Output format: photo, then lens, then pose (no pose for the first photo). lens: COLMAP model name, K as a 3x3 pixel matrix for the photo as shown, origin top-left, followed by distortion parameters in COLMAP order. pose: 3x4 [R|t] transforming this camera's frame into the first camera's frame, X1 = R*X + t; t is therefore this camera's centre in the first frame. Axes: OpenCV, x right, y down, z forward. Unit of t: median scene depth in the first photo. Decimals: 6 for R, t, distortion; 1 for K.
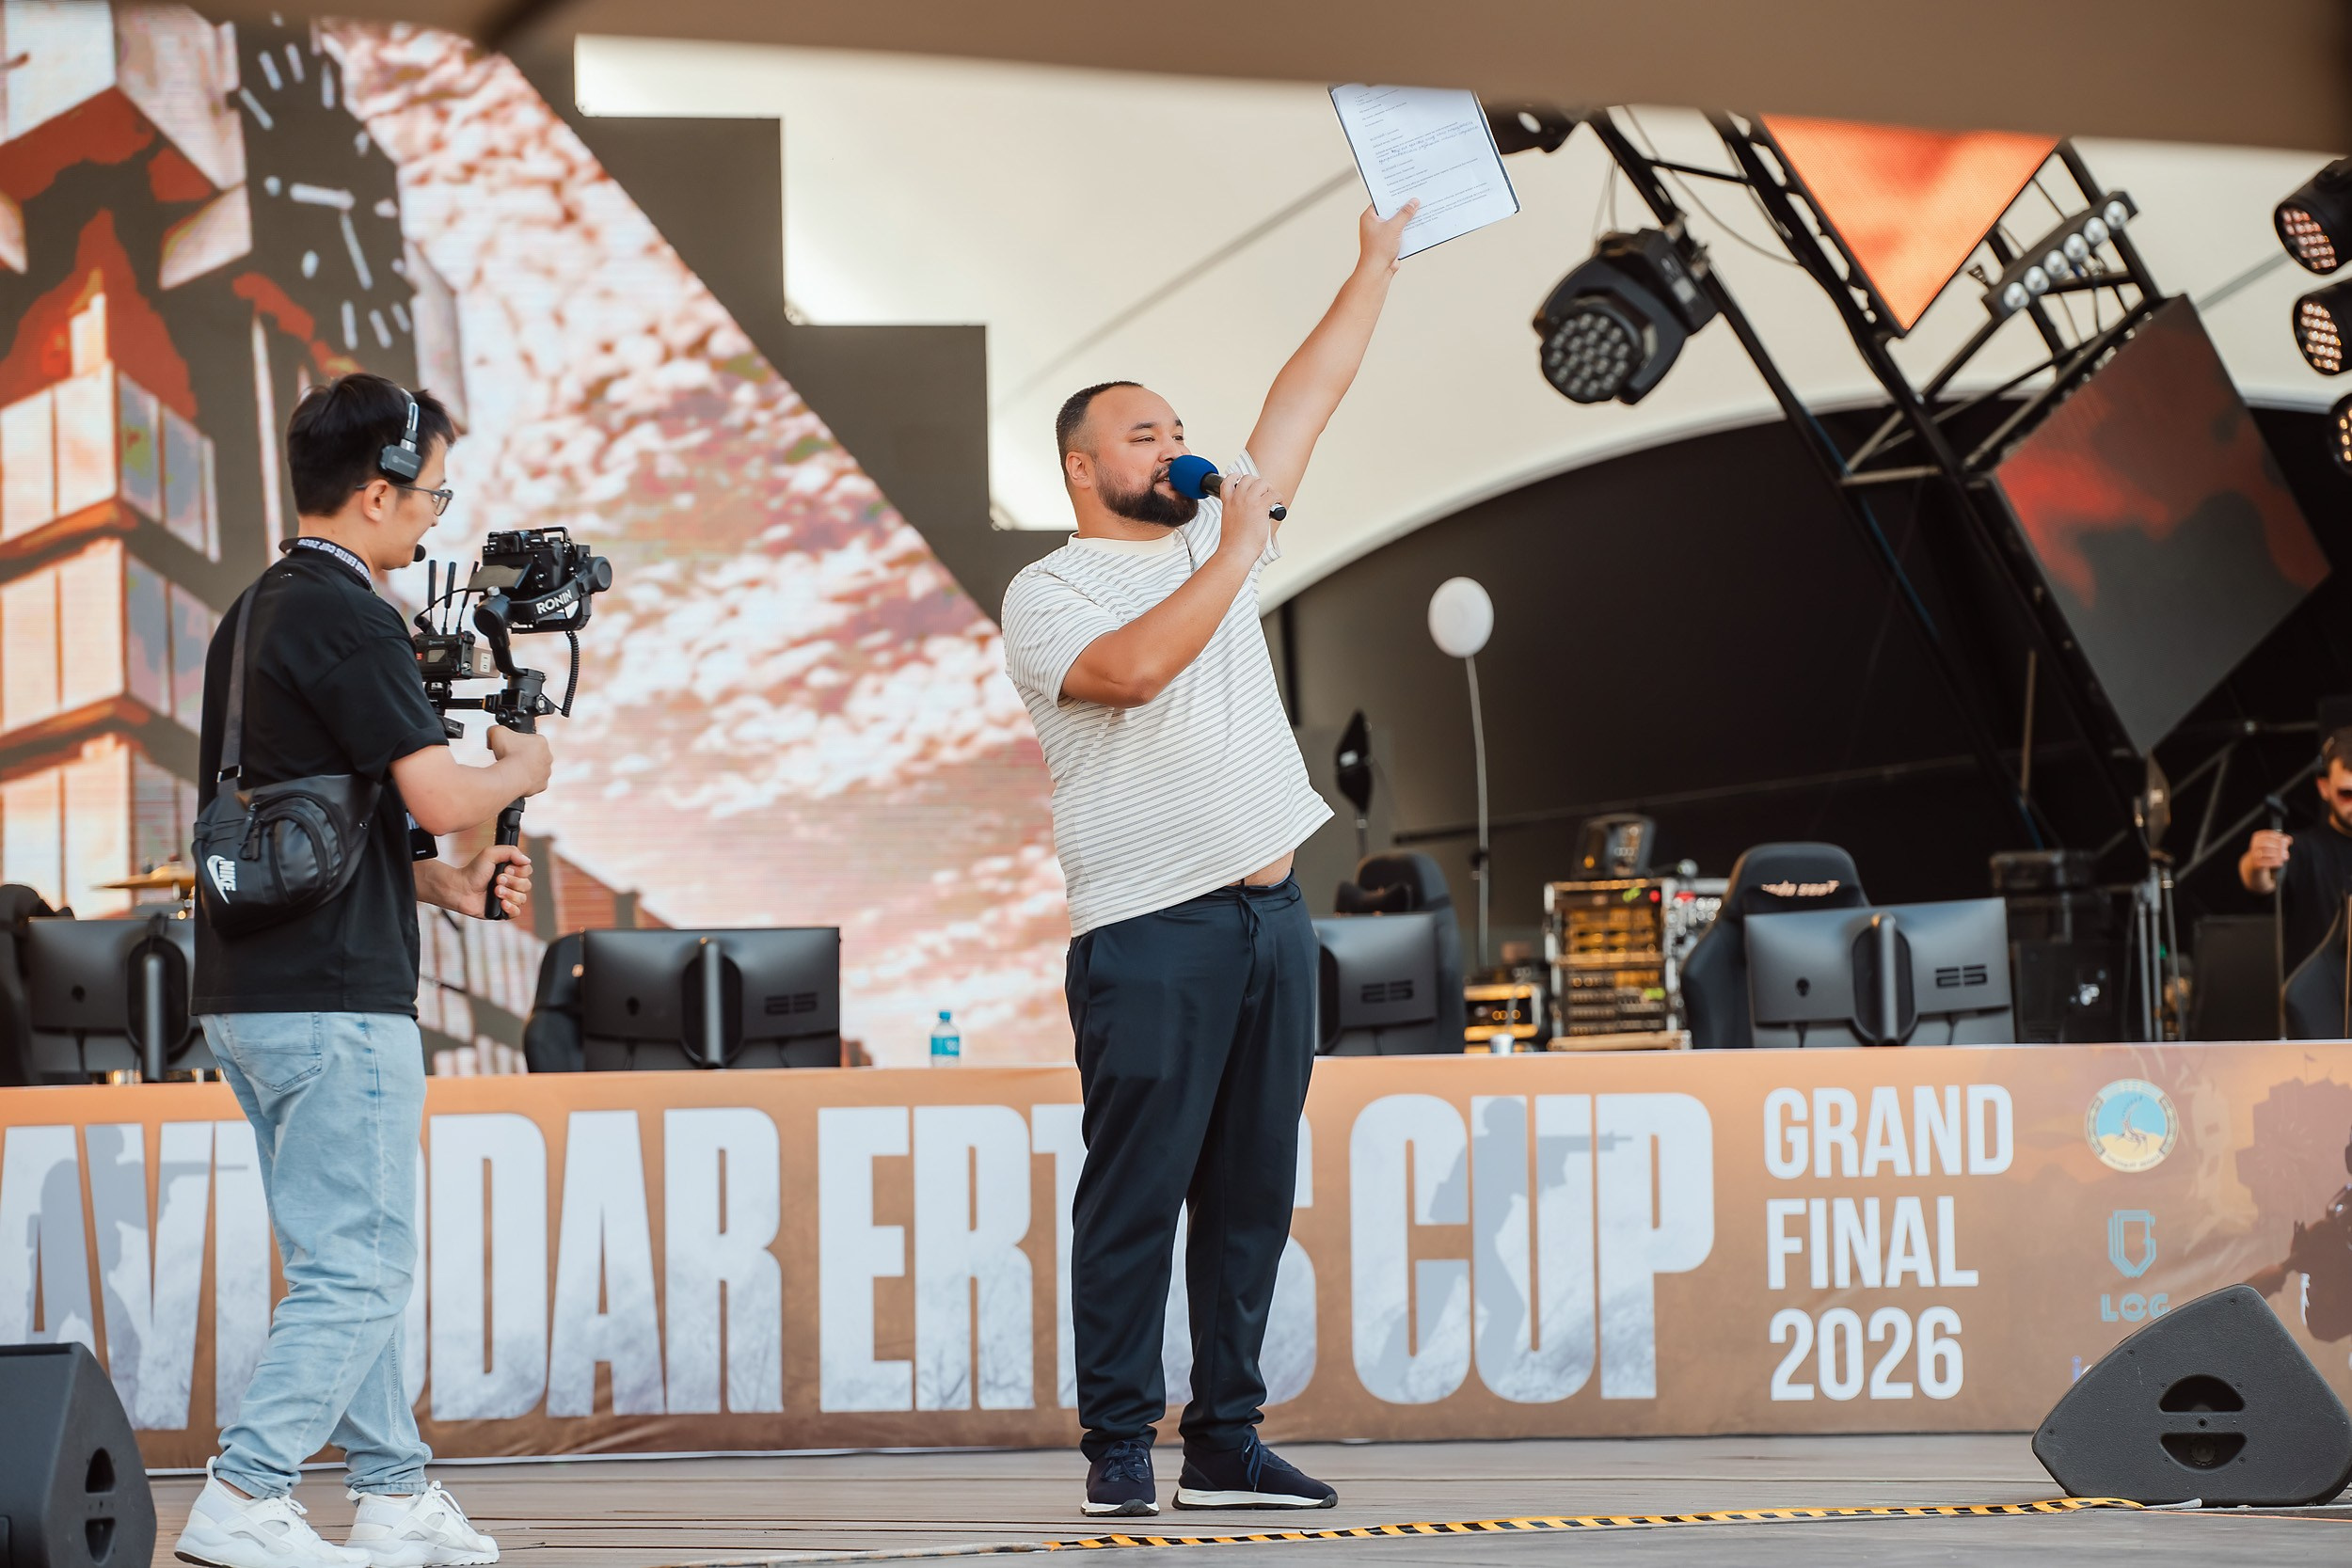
lens RADIAL K [[9028.8, 0, 1213.7], [0, 9028.8, 778.7], [0, 0, 1]] dist [0.837592, 0.205038]
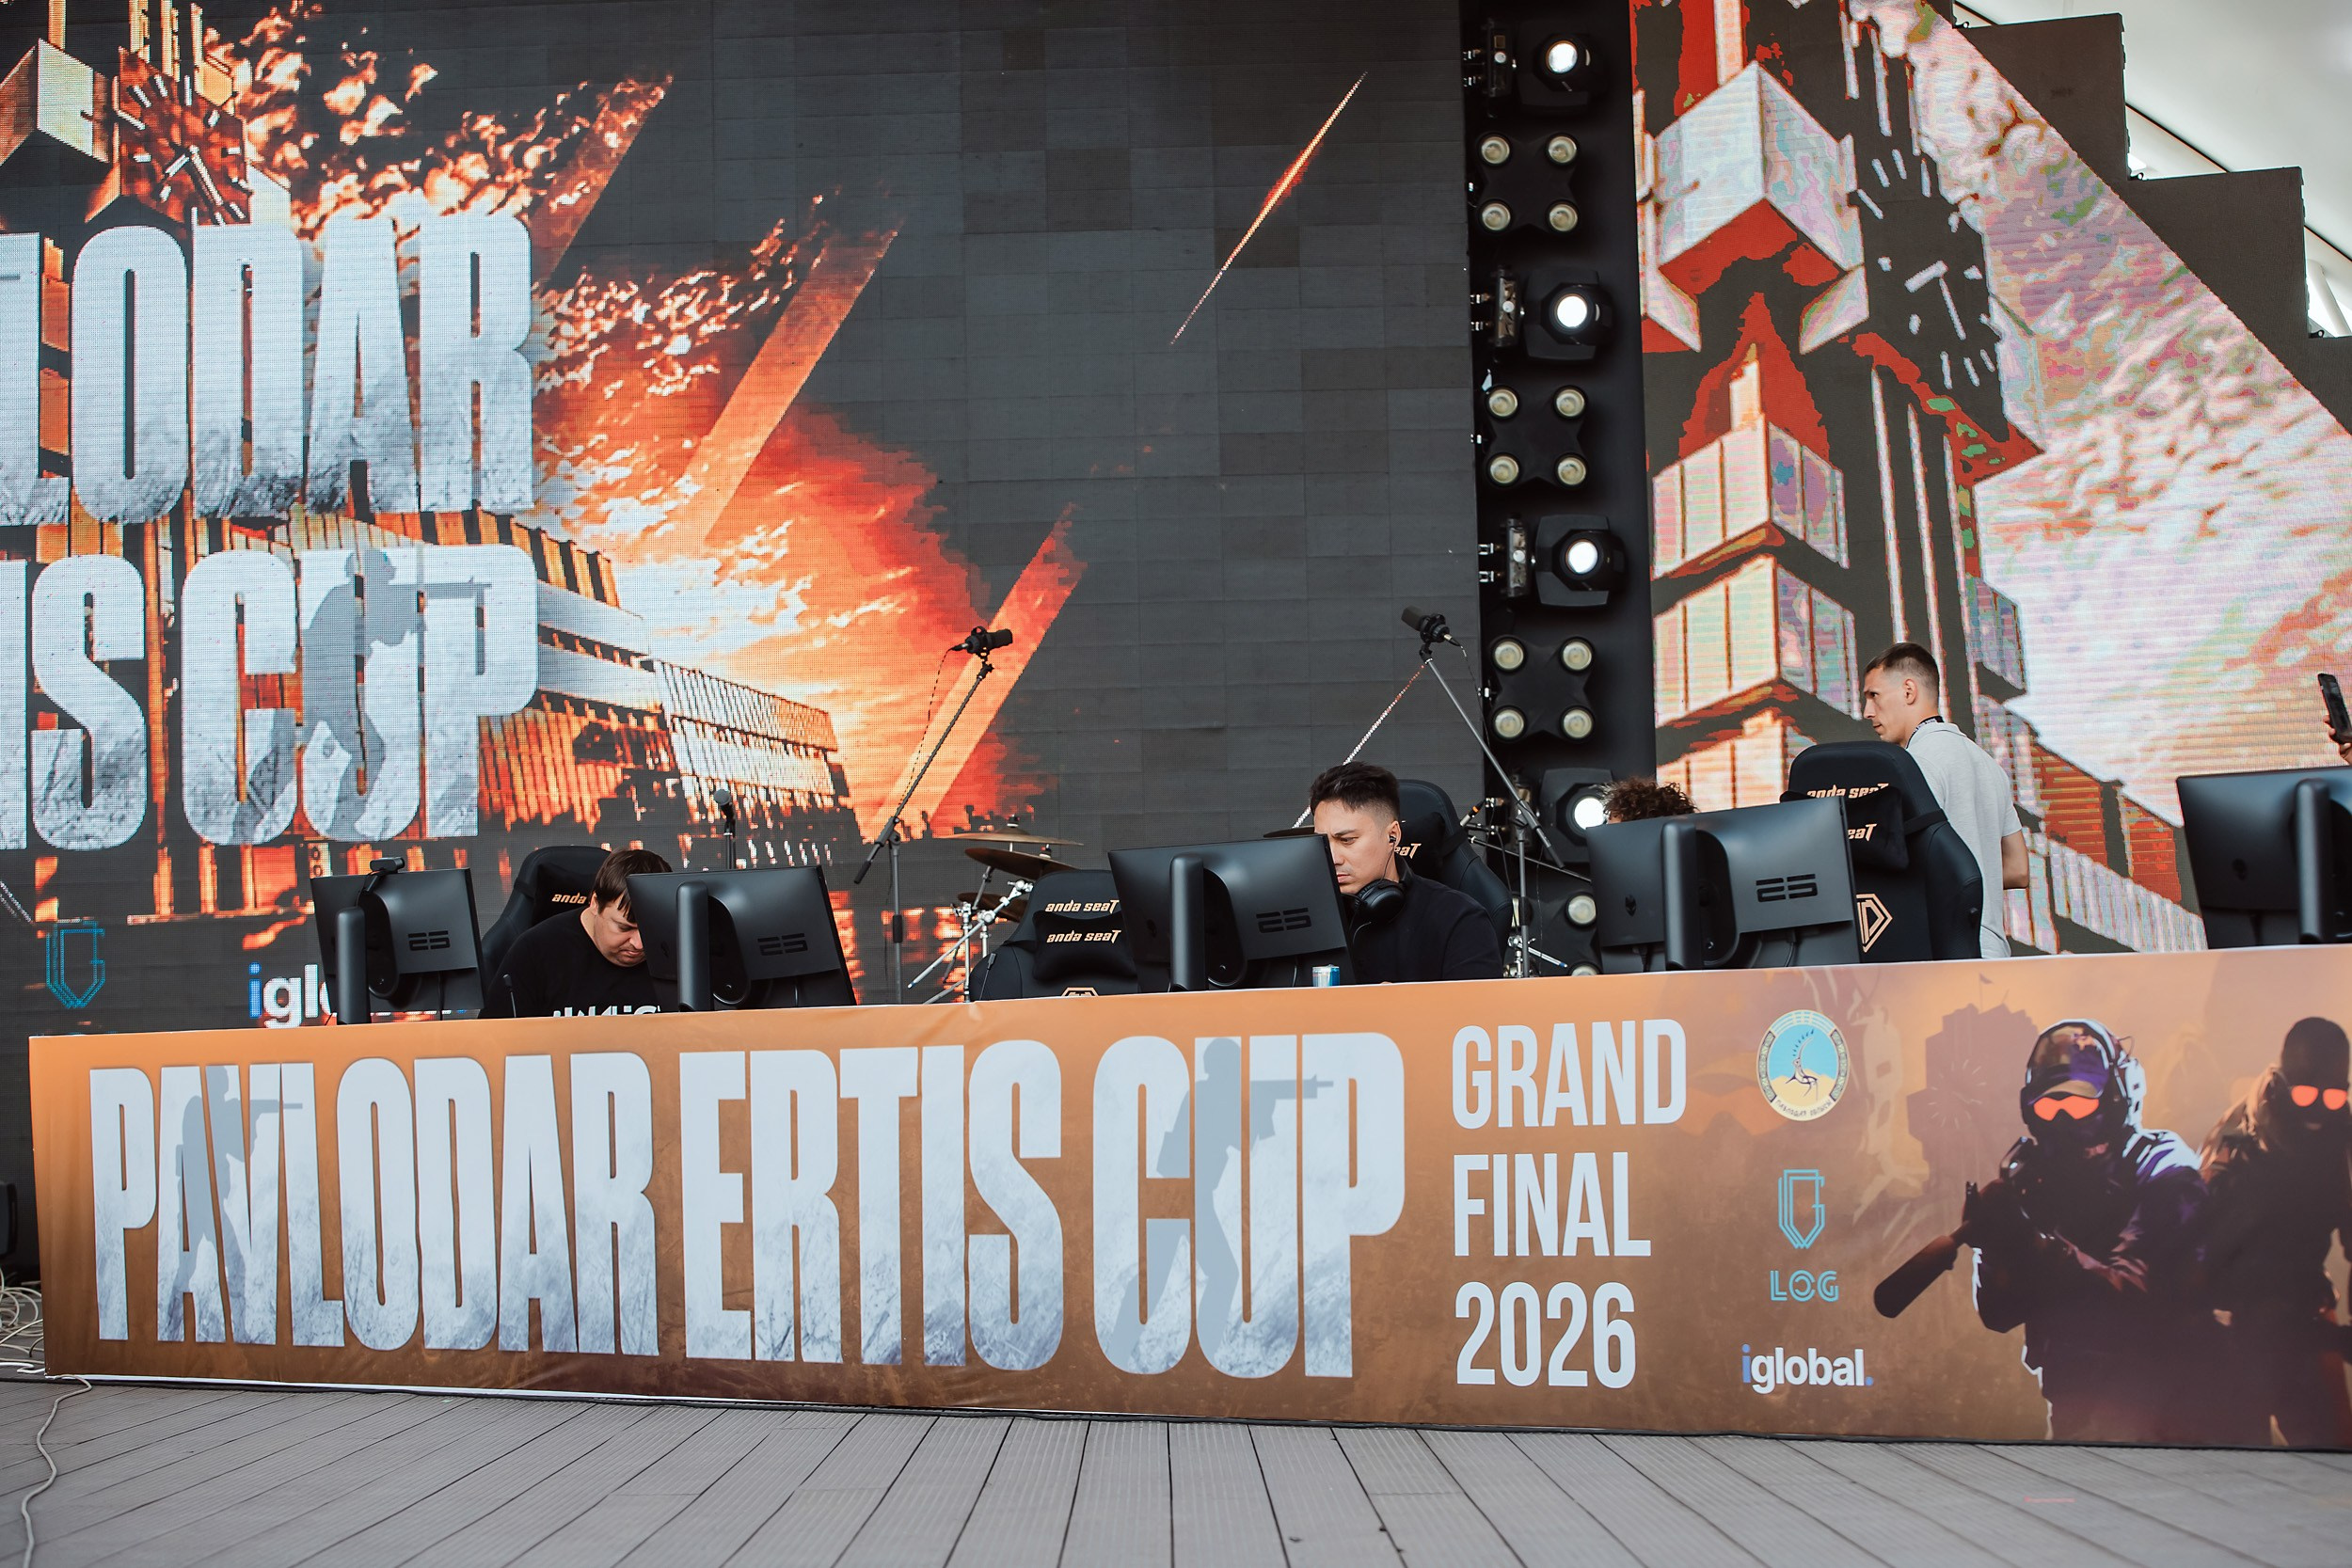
lens RADIAL K [[4763.8, 0, 1495.9], [0, 4763.8, 972.5], [0, 0, 1]] dist [-0.255225, 0.071604]
pose [[0.808279, -0.013032, -0.588655, 0.330218], [0.035665, 0.999003, 0.026854, 0.017251], [0.587718, -0.042699, 0.807938, 0.638898]]
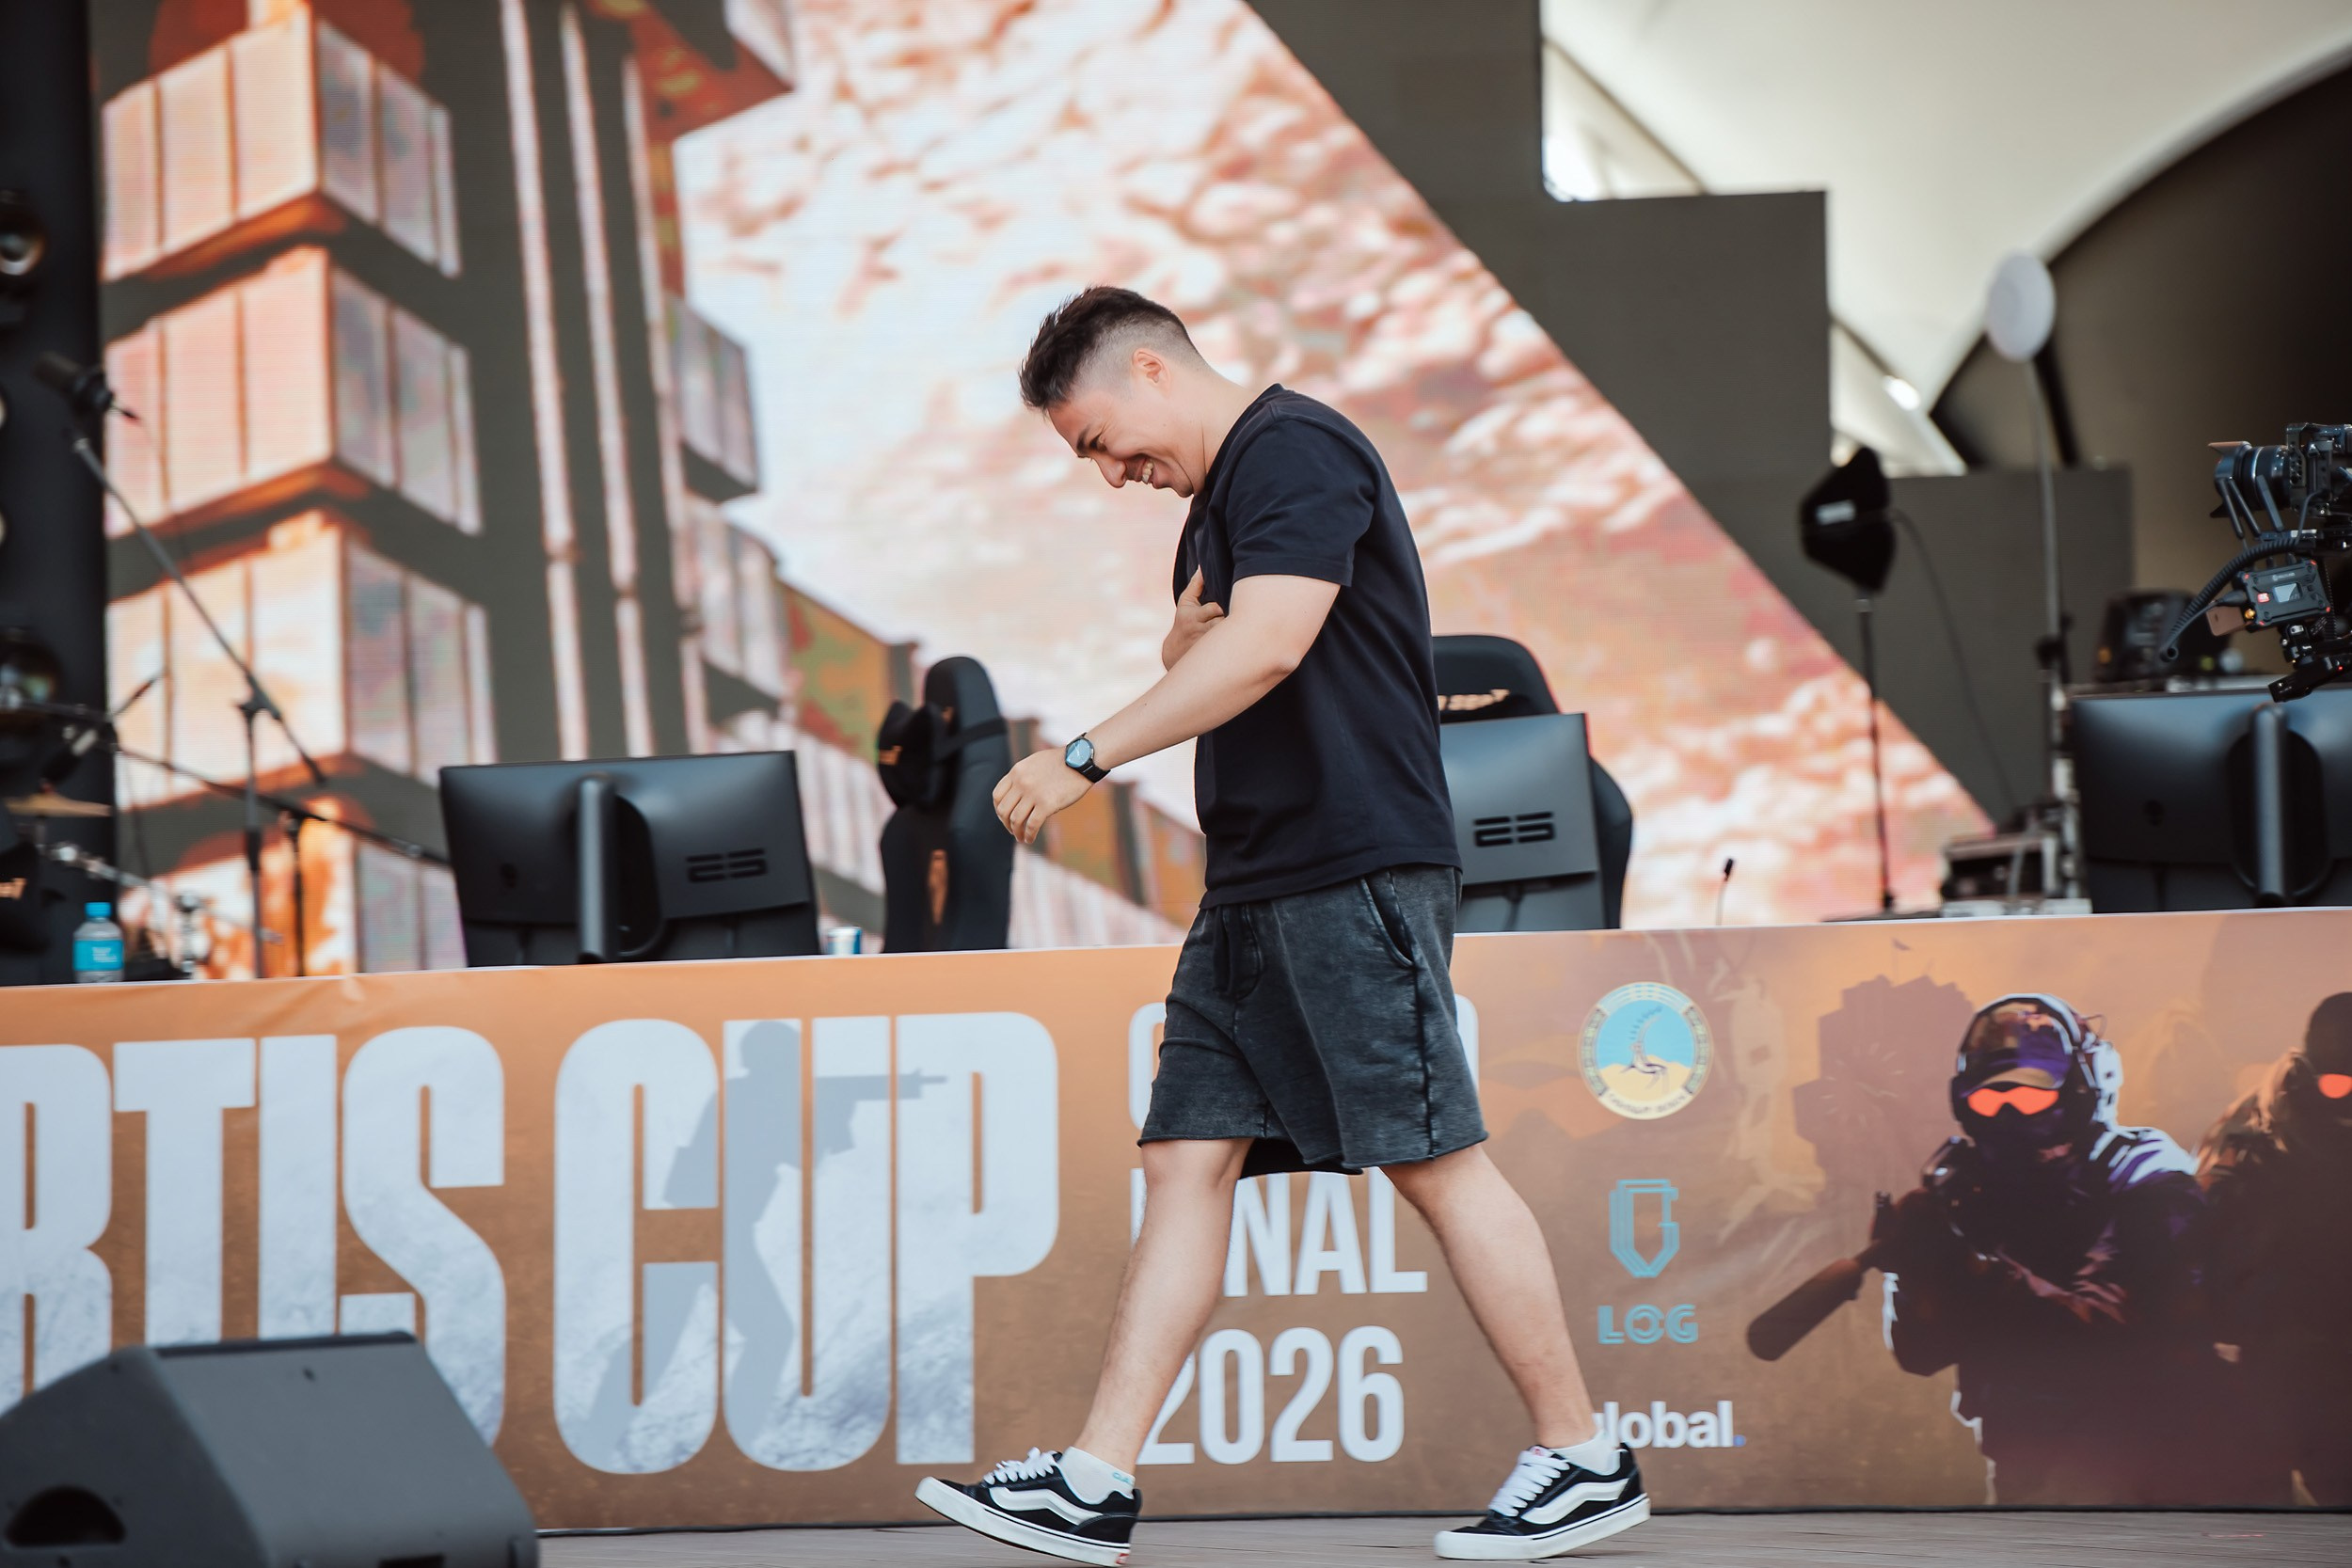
lens RADIAL K [[11384.1, 0, 1168.0], [0, 11384.1, 776.4], [0, 0, 1]] dist [1.443586, 5.307410]
pose [[0.952523, -0.016283, -0.304030, 0.321418], [0.022491, 0.999604, 0.016929, 0.003133], [0.303634, -0.022963, 0.952512, 0.195824]]
